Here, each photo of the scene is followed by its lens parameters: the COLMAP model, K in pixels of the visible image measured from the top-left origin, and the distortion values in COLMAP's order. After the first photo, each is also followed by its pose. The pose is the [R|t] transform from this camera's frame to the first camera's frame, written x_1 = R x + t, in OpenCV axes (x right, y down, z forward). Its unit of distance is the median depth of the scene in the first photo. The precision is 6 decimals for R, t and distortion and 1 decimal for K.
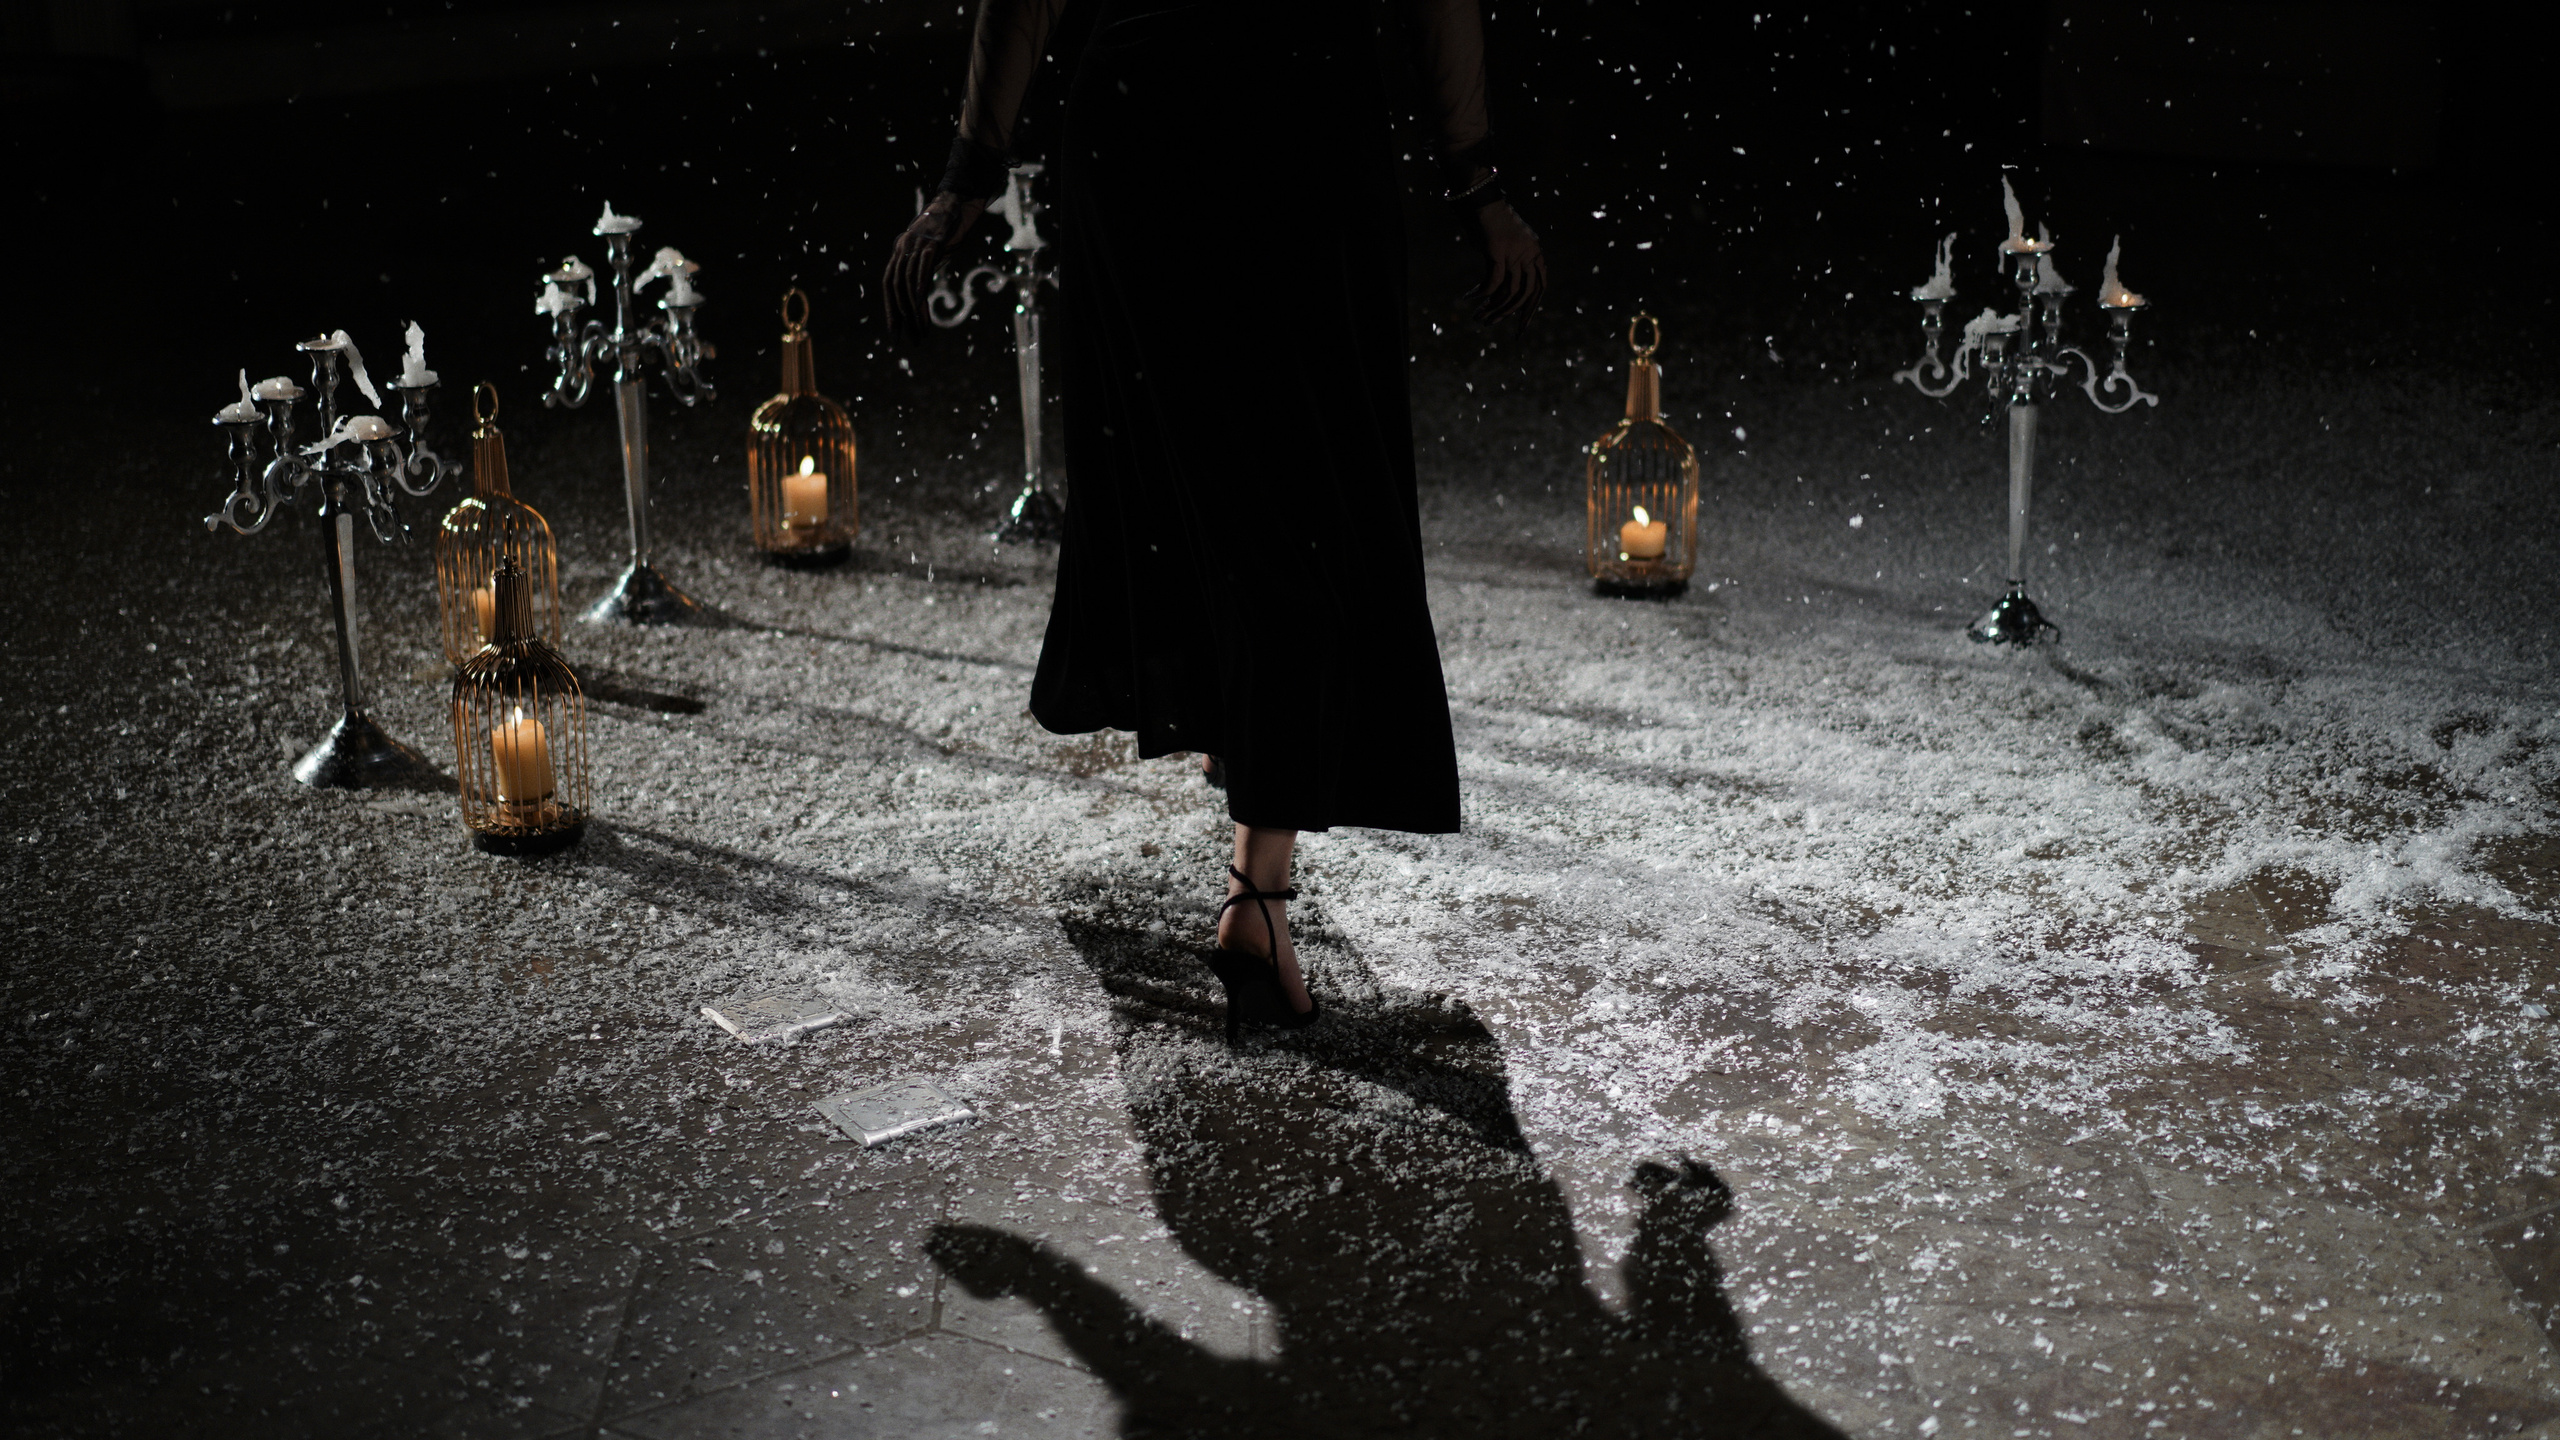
lens RADIAL K [[4036.9, 0, 1280.0], [0, 4036.9, 720.0], [0, 0, 1]] dist [-0.039255, 0.095695]
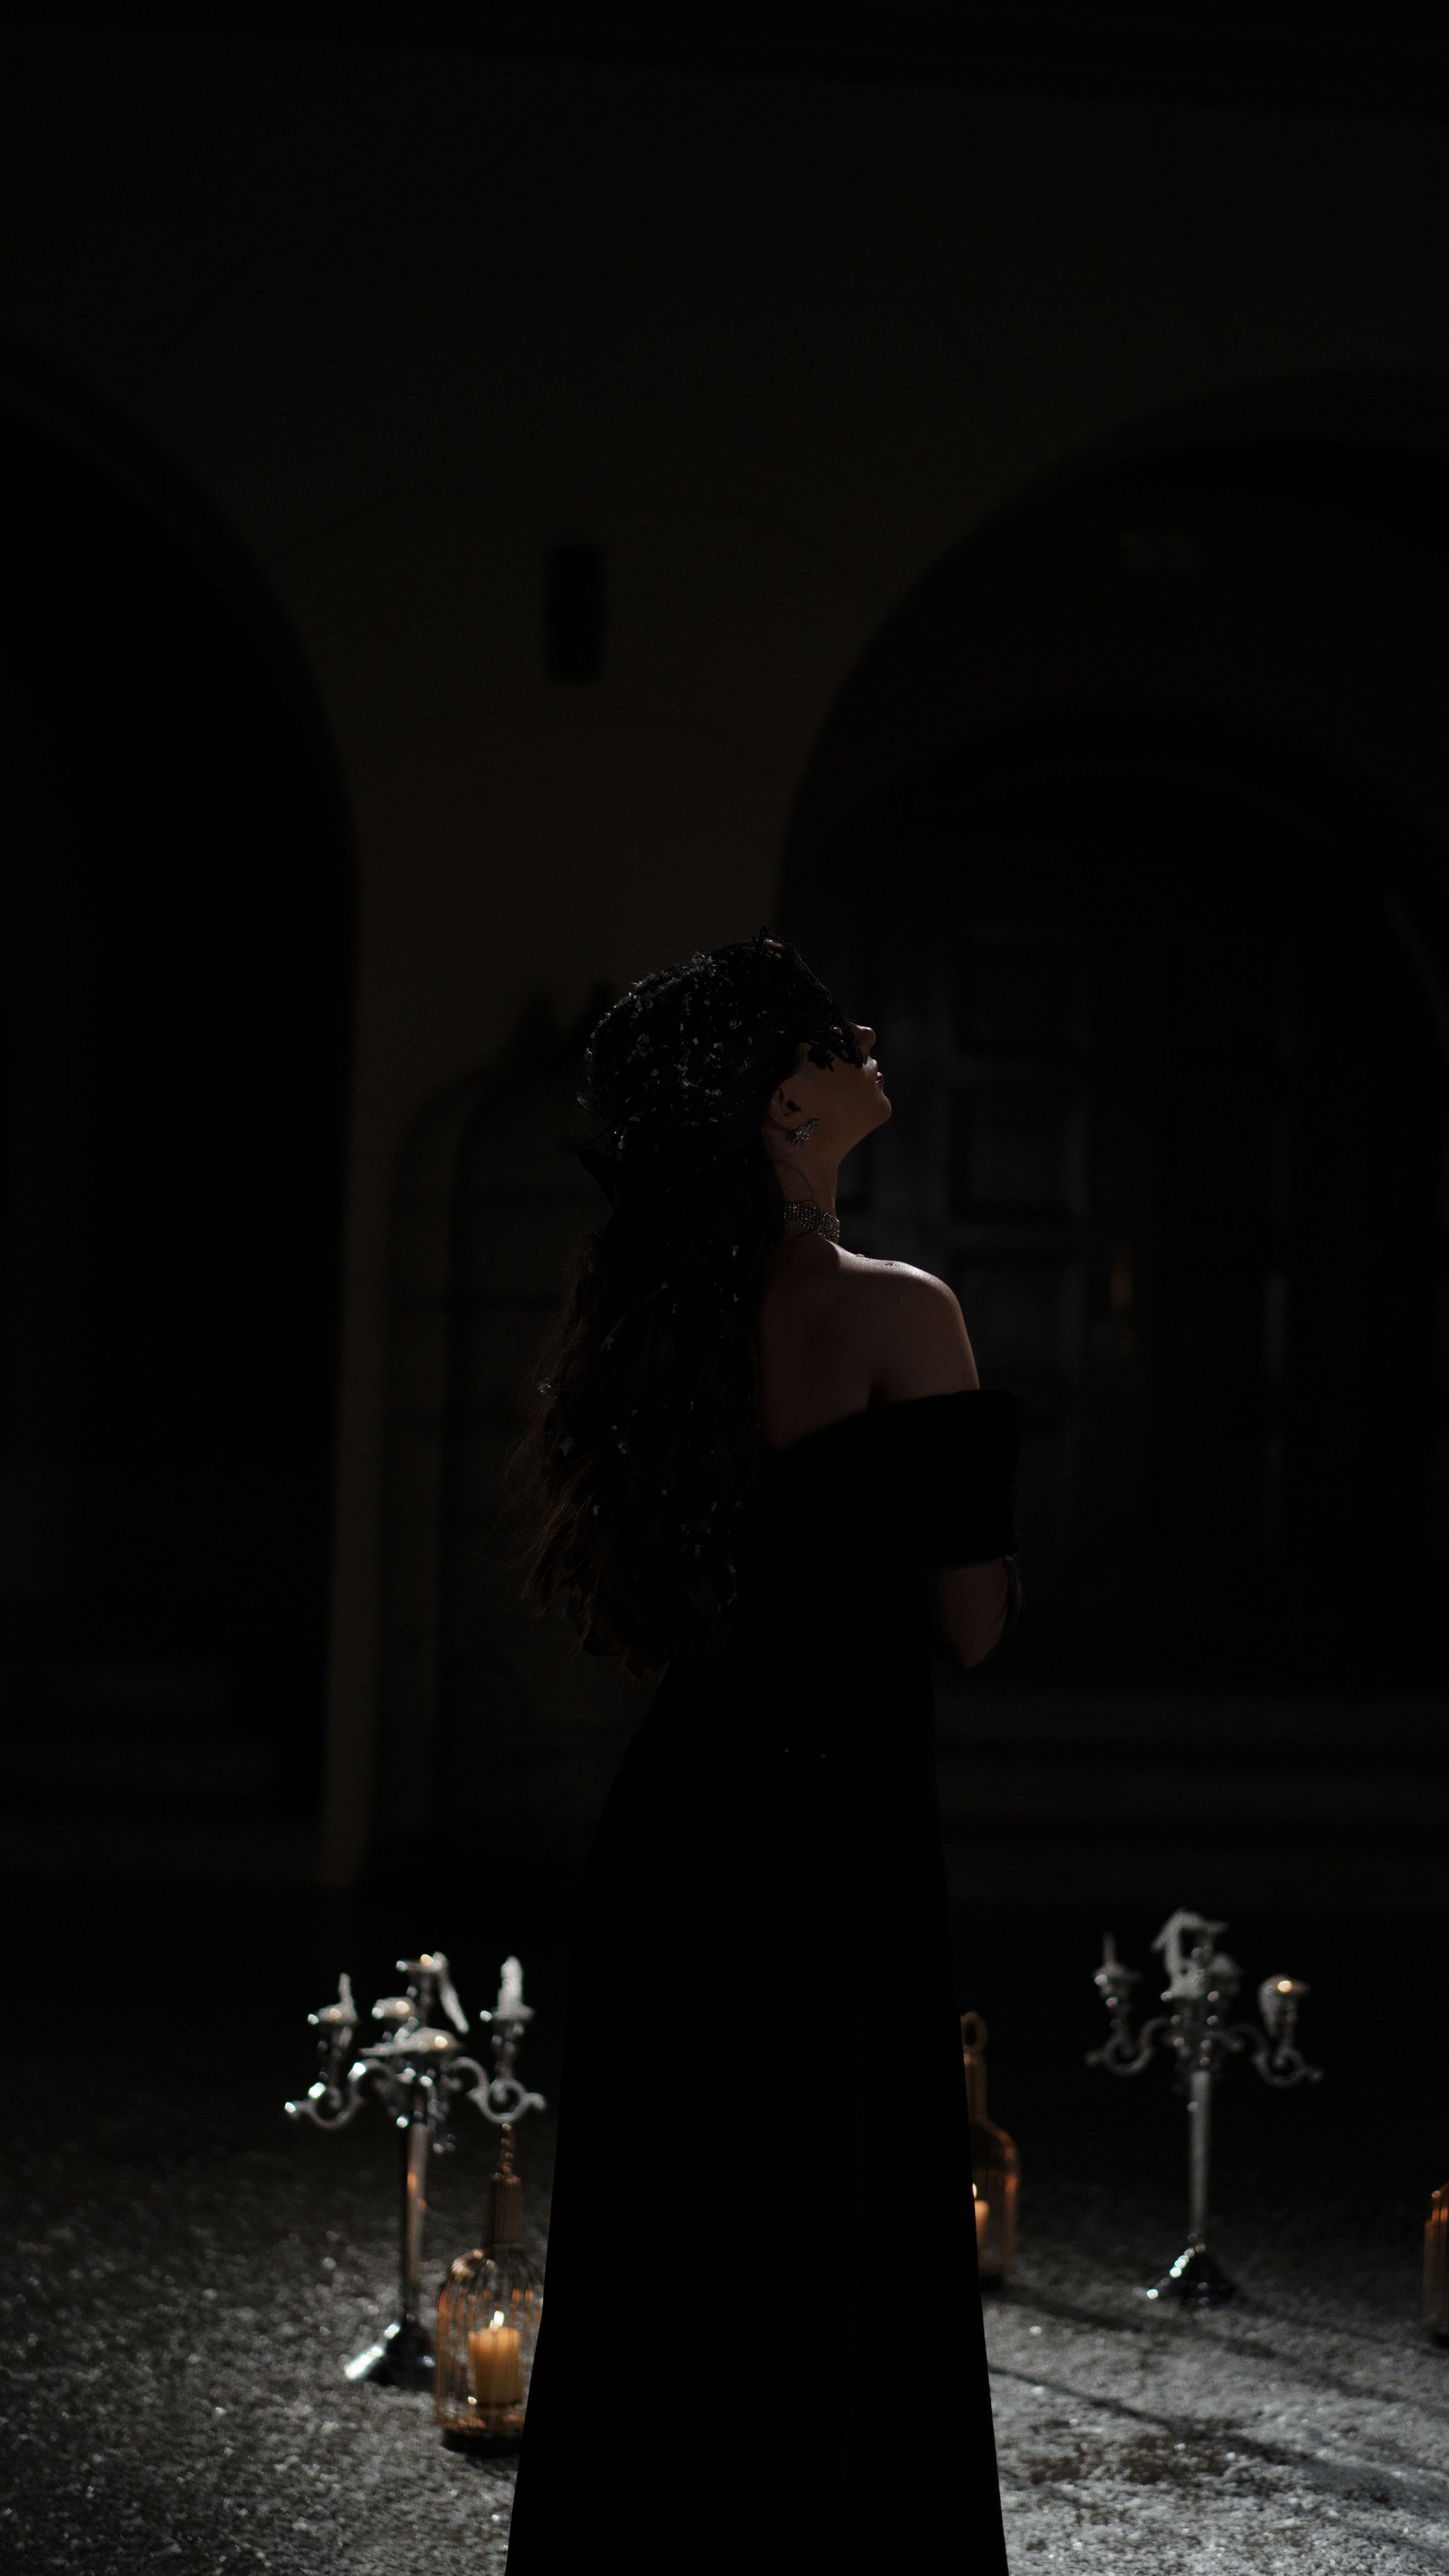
lens RADIAL K [[4062.2, 0, 724.5], [0, 4062.2, 1288.0], [0, 0, 1]] dist [-0.039255, 0.095695]
pose [[0.916653, 0.039417, -0.397735, 0.255169], [-0.173916, 0.935313, -0.308127, 0.057350], [0.359862, 0.351618, 0.864213, 0.001922]]
